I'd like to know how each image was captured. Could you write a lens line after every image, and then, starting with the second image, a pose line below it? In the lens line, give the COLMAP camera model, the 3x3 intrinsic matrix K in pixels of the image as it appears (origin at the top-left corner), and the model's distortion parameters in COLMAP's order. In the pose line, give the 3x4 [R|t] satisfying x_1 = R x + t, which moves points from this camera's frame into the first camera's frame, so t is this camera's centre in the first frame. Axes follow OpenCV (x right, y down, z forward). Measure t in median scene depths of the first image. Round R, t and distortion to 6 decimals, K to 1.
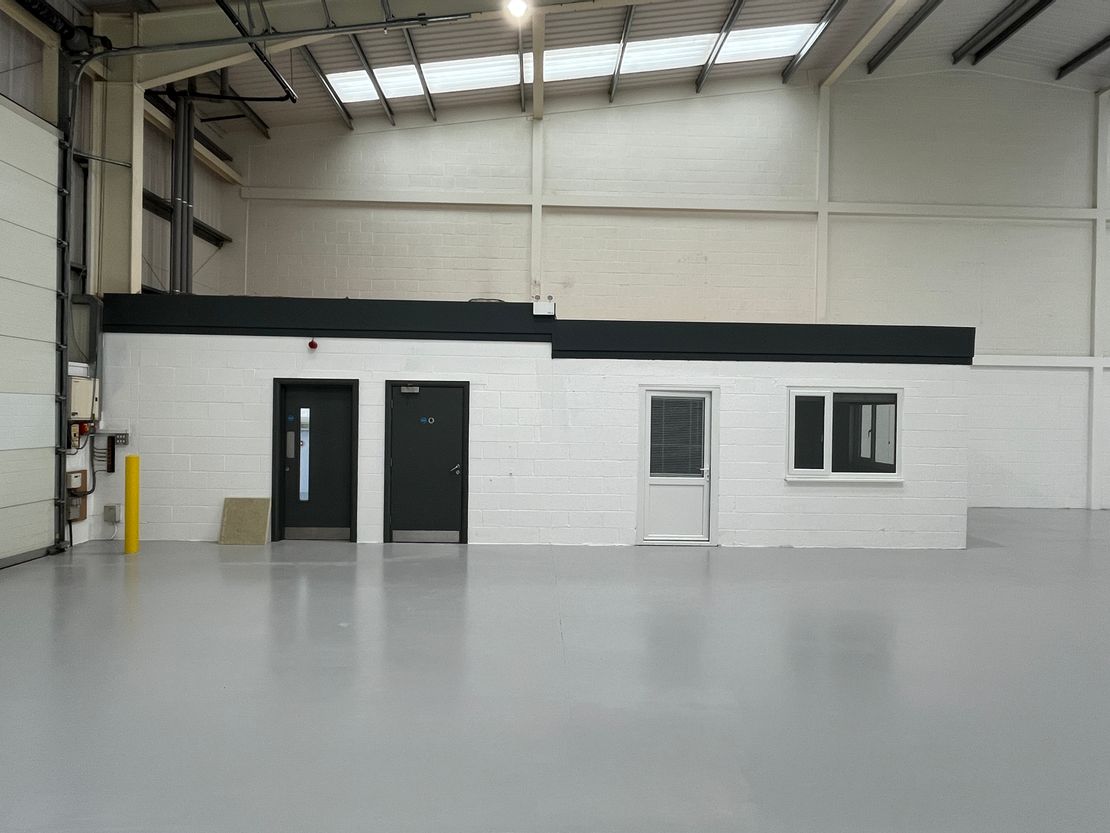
lens RADIAL K [[630.2, 0, 555.0], [0, 630.2, 416.5], [0, 0, 1]] dist [0.001099, 0.000799]
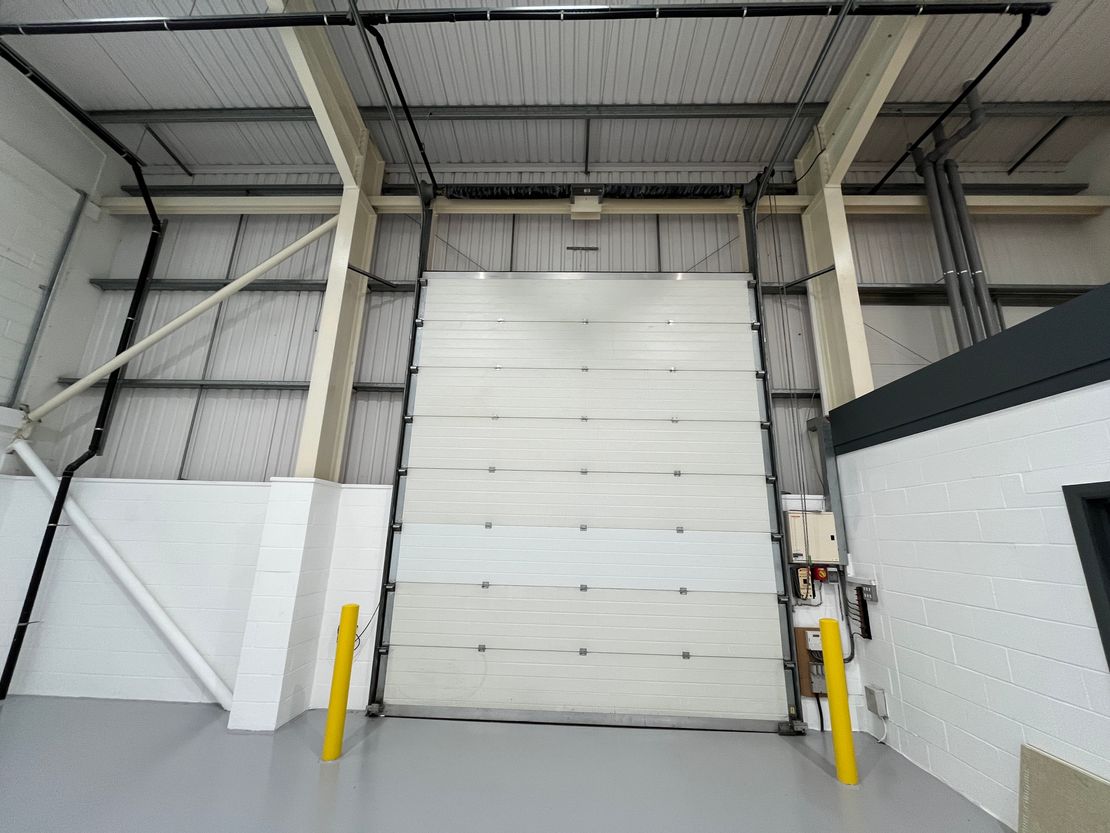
lens RADIAL K [[446.5, 0, 555.0], [0, 446.5, 416.5], [0, 0, 1]] dist [0.001645, 0.000502]
pose [[-0.059414, -0.269515, -0.961162, -0.103187], [-0.029402, 0.962917, -0.268189, -0.012872], [0.997800, 0.012326, -0.065135, 0.689062]]
